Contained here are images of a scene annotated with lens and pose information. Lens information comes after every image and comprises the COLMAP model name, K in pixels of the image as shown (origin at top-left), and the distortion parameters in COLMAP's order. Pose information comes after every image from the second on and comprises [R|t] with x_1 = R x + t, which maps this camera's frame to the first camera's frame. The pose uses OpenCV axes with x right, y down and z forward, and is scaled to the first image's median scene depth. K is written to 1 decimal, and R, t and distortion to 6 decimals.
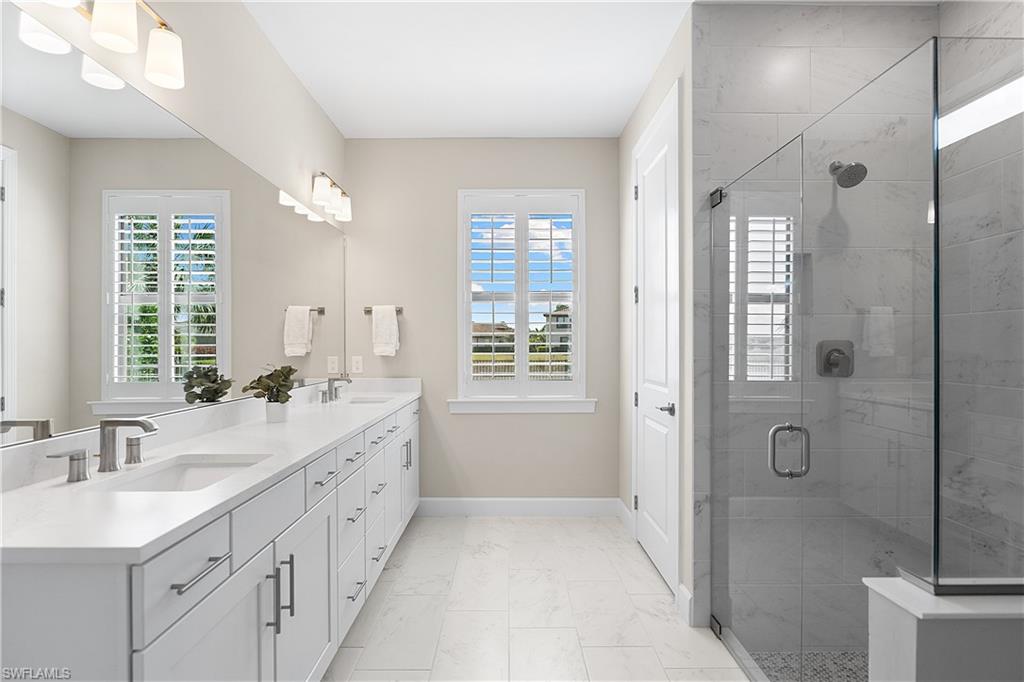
lens RADIAL K [[518.4, 0, 512.0], [0, 518.4, 341.0], [0, 0, 1]] dist [-0.015066, 0.000314]
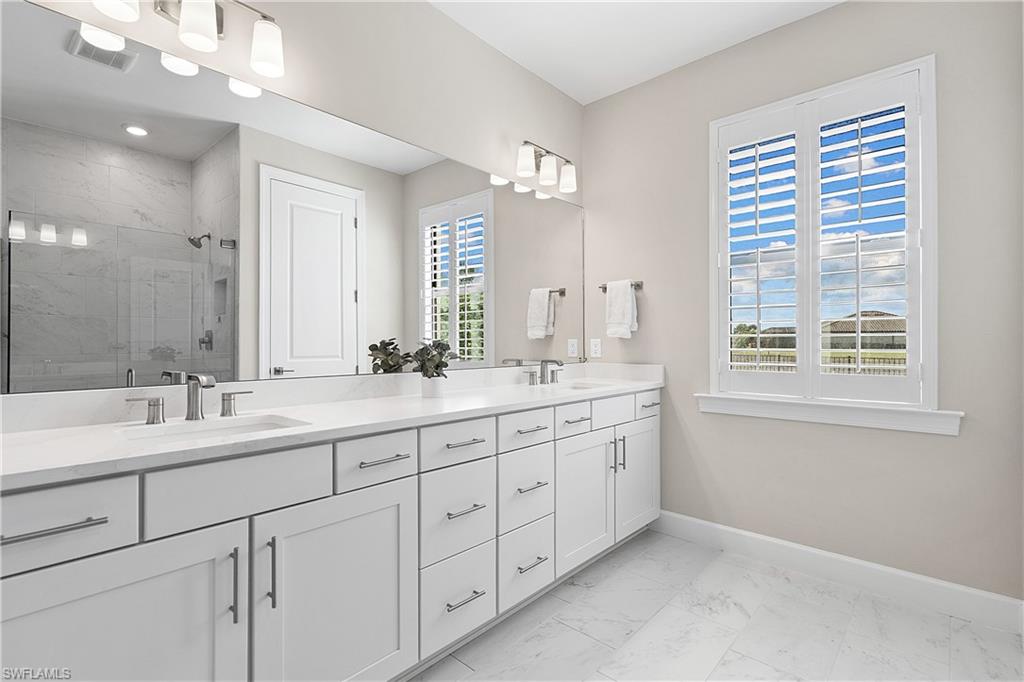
lens RADIAL K [[480.2, 0, 480.4], [0, 480.2, 338.5], [0, 0, 1]] dist [-0.004591, -0.000534]
pose [[0.713431, -0.003478, -0.700717, 0.176038], [0.004674, 0.999989, -0.000205, 0.032698], [0.700710, -0.003130, 0.713439, 0.291454]]
